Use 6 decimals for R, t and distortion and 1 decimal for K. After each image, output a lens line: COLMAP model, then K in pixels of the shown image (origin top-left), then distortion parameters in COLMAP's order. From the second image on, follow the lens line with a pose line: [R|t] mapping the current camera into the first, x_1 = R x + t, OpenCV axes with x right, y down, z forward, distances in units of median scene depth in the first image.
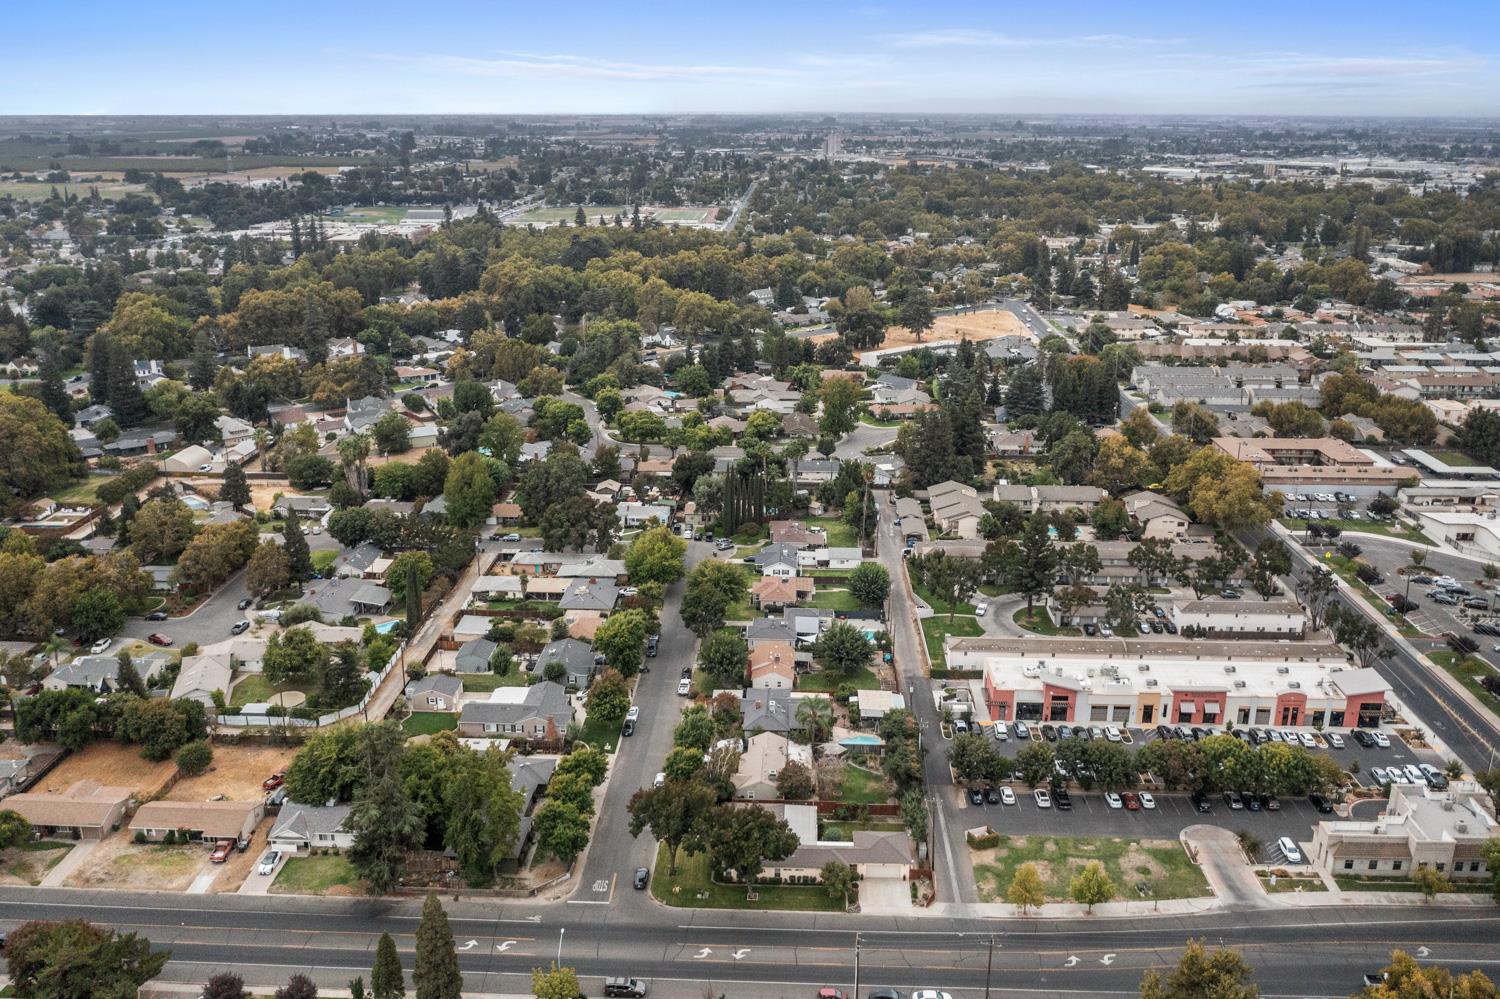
lens RADIAL K [[1219.6, 0, 774.7], [0, 1219.6, 496.8], [0, 0, 1]] dist [-0.012647, -0.004329]
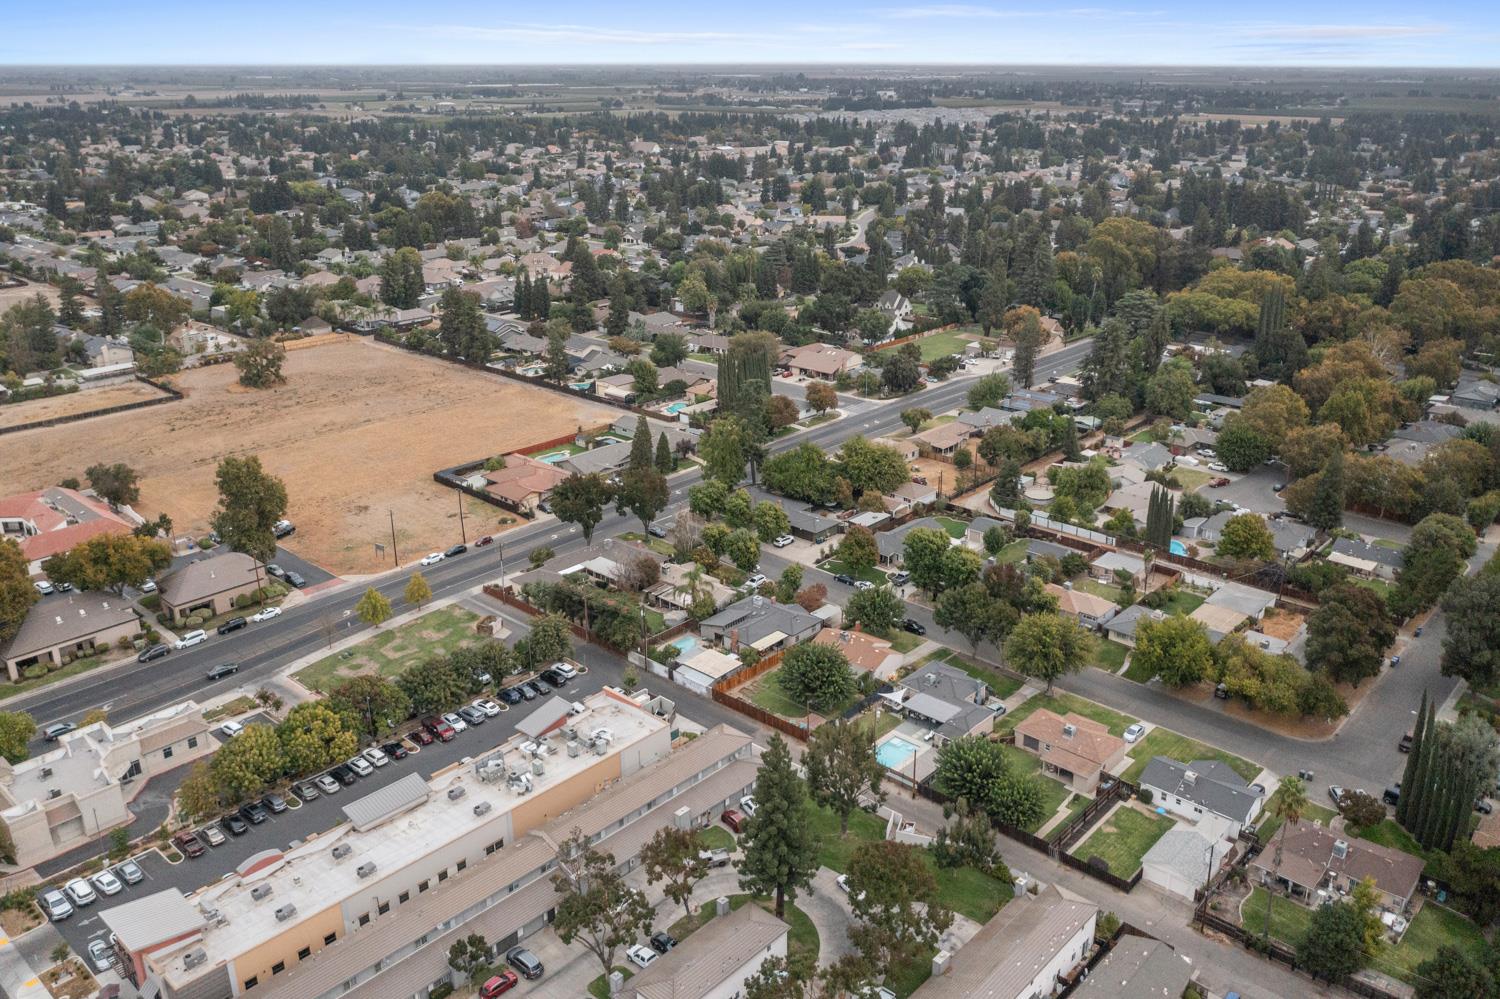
lens RADIAL K [[1182.6, 0, 767.6], [0, 1182.6, 499.0], [0, 0, 1]] dist [-0.009879, 0.002363]
pose [[-0.647601, 0.256149, -0.717636, 0.638191], [-0.237256, 0.827202, 0.509359, -0.374110], [0.724101, 0.500124, -0.474924, 1.371781]]
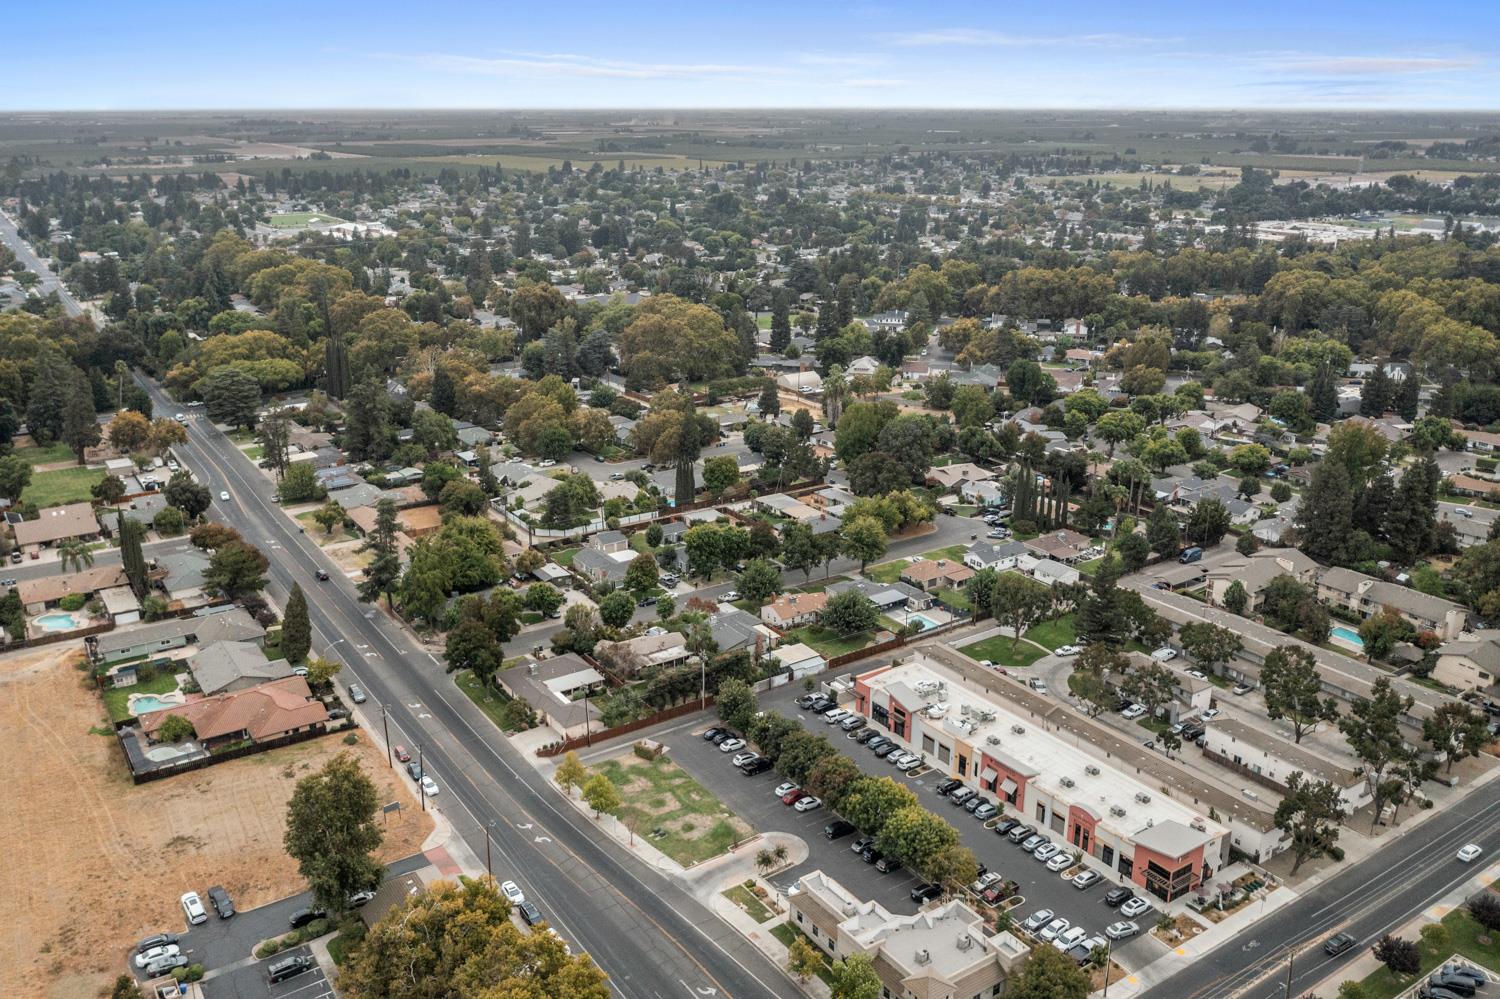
lens RADIAL K [[1214.6, 0, 758.4], [0, 1214.6, 557.3], [0, 0, 1]] dist [-0.012651, -0.003457]
pose [[0.587168, 0.275131, -0.761273, 0.851506], [-0.240444, 0.957298, 0.160522, -0.077531], [0.772930, 0.088790, 0.628248, 0.296642]]
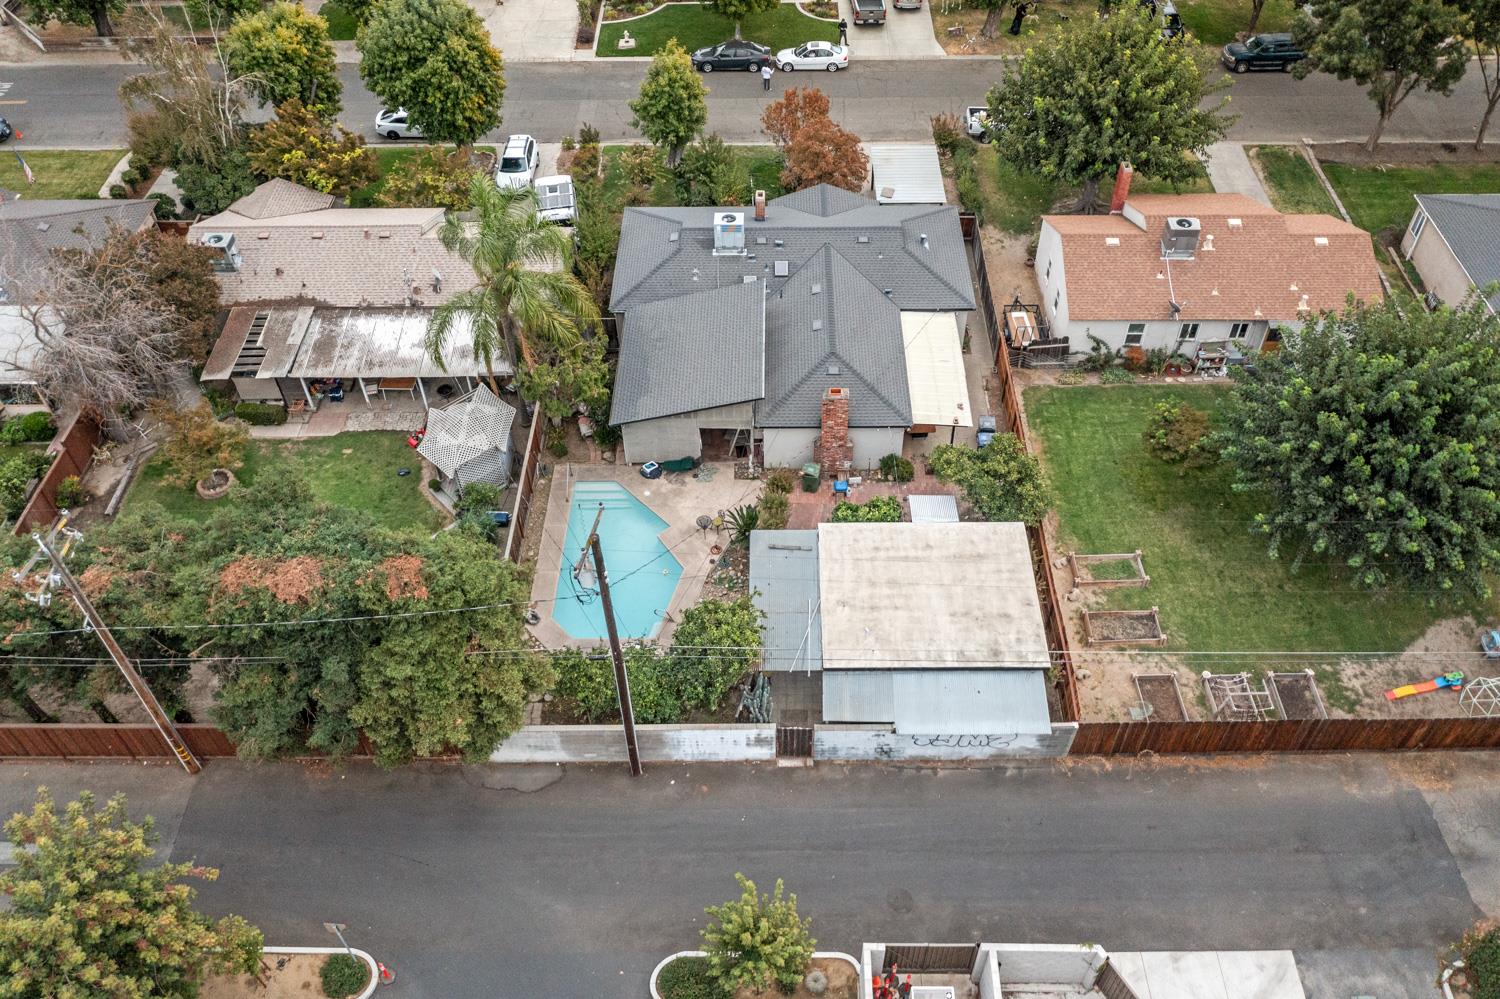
lens RADIAL K [[1182.6, 0, 767.6], [0, 1182.6, 499.0], [0, 0, 1]] dist [-0.009879, 0.002363]
pose [[0.020902, 0.719500, -0.694178, 0.198940], [-0.294098, 0.668034, 0.683547, 0.039410], [0.955547, 0.189869, 0.225567, 0.930886]]
